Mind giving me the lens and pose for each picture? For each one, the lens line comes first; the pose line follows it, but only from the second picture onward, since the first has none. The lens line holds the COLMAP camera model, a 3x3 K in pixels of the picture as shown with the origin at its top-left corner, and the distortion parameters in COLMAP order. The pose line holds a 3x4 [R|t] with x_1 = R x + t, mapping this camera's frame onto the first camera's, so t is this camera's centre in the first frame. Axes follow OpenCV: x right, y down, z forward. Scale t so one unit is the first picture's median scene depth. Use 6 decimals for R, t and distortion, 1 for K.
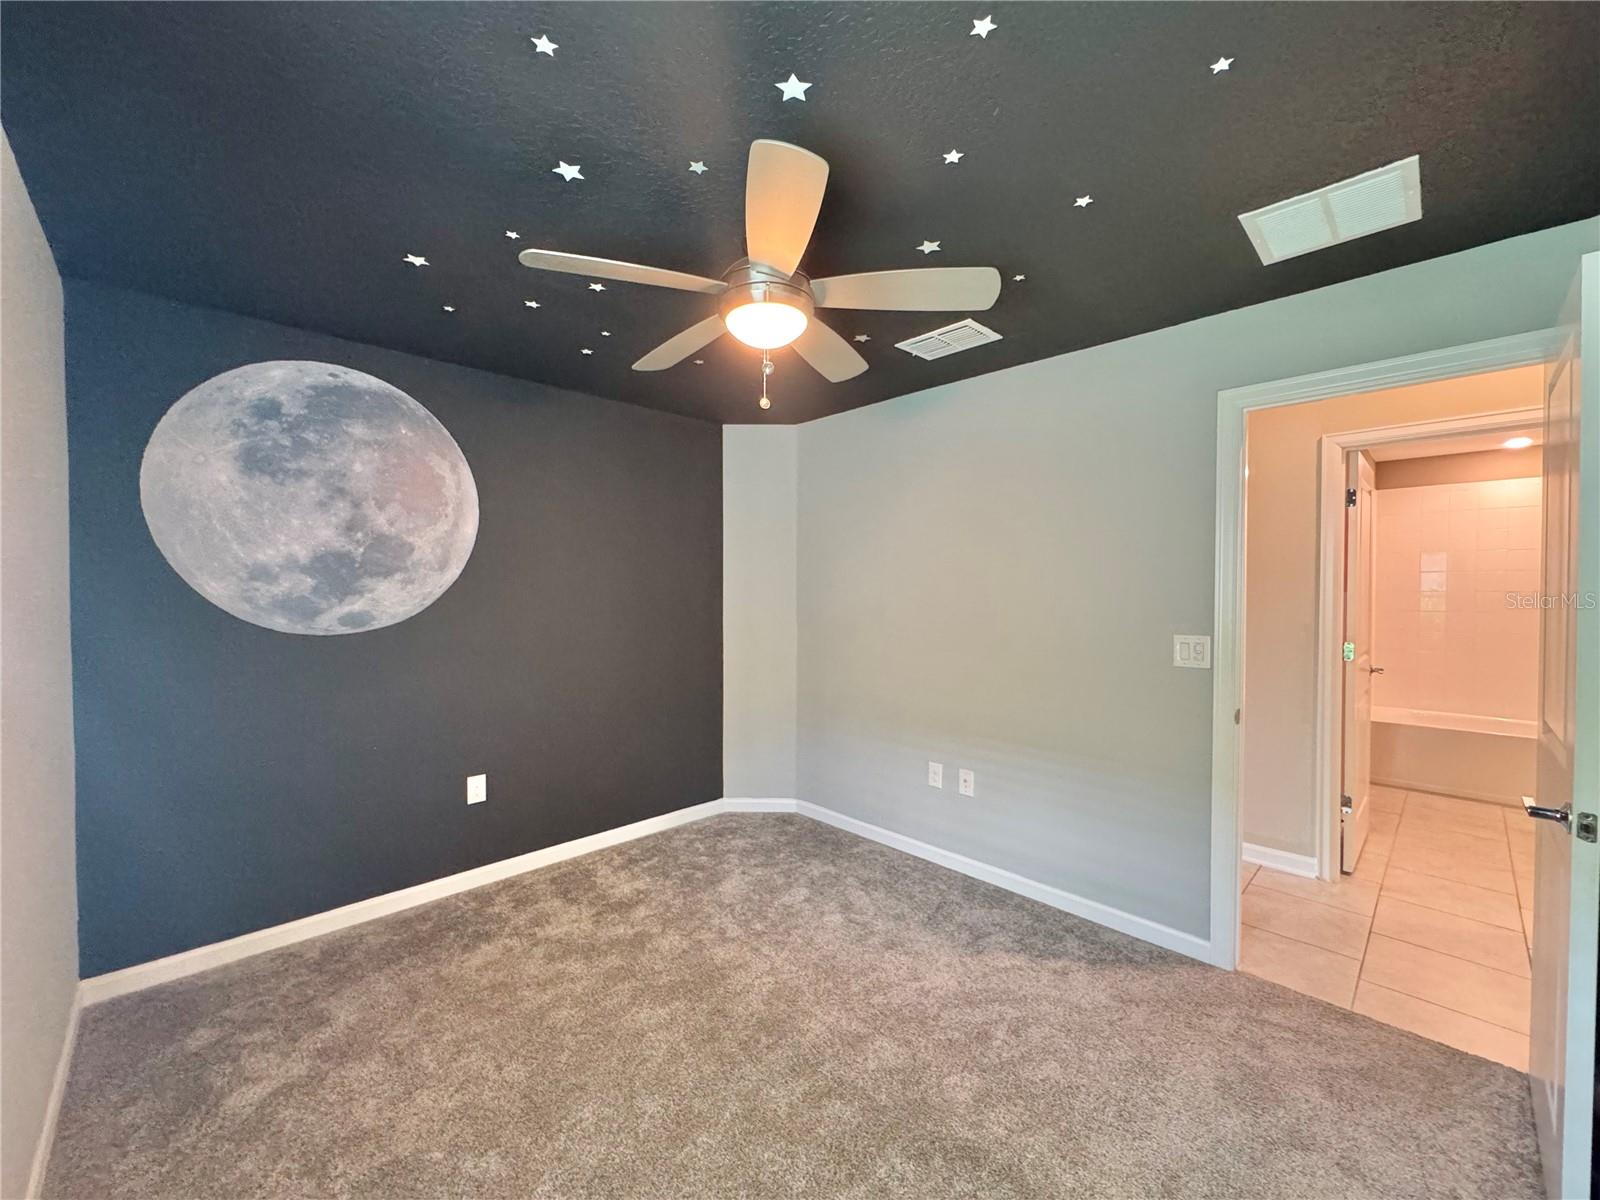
lens RADIAL K [[638.3, 0, 801.6], [0, 638.3, 600.1], [0, 0, 1]] dist [-0.003702, 0.000544]
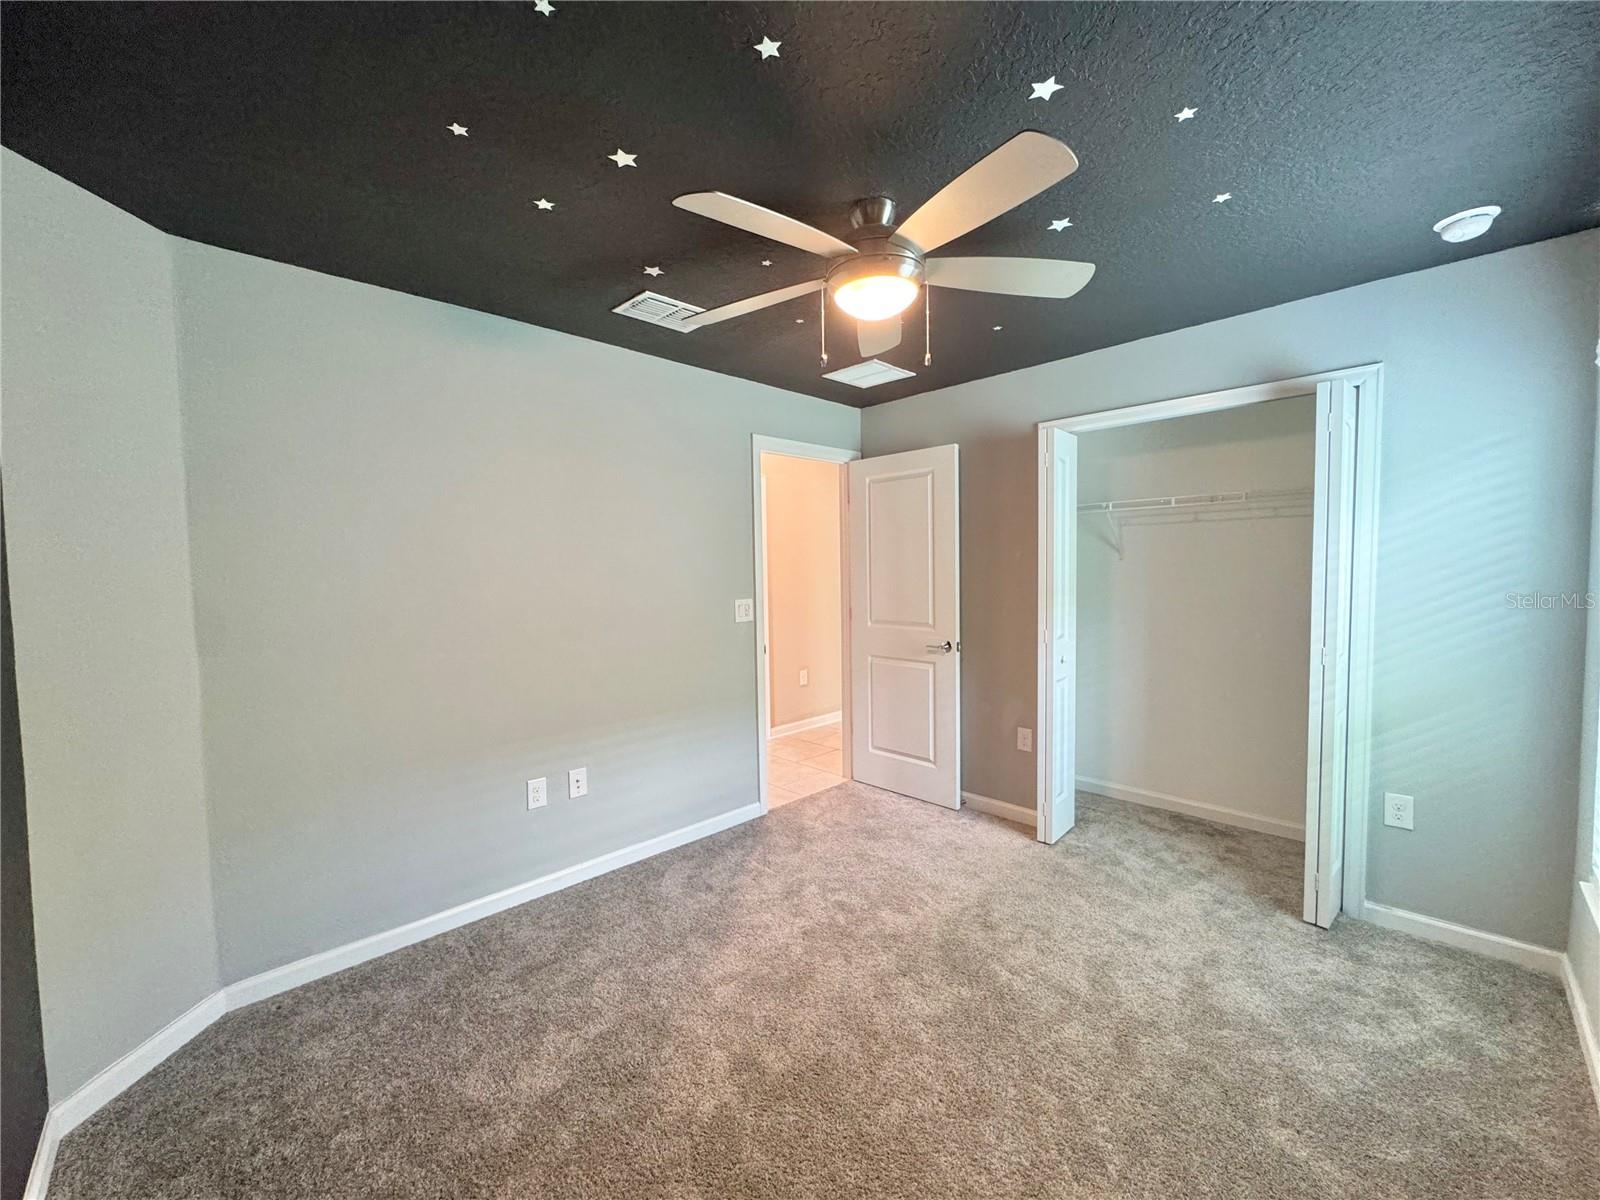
lens RADIAL K [[638.3, 0, 801.6], [0, 638.3, 600.1], [0, 0, 1]] dist [-0.003702, 0.000544]
pose [[-0.008219, -0.051649, 0.998631, -0.723769], [0.029533, 0.998217, 0.051871, -0.011161], [-0.999530, 0.029919, -0.006679, 0.776448]]
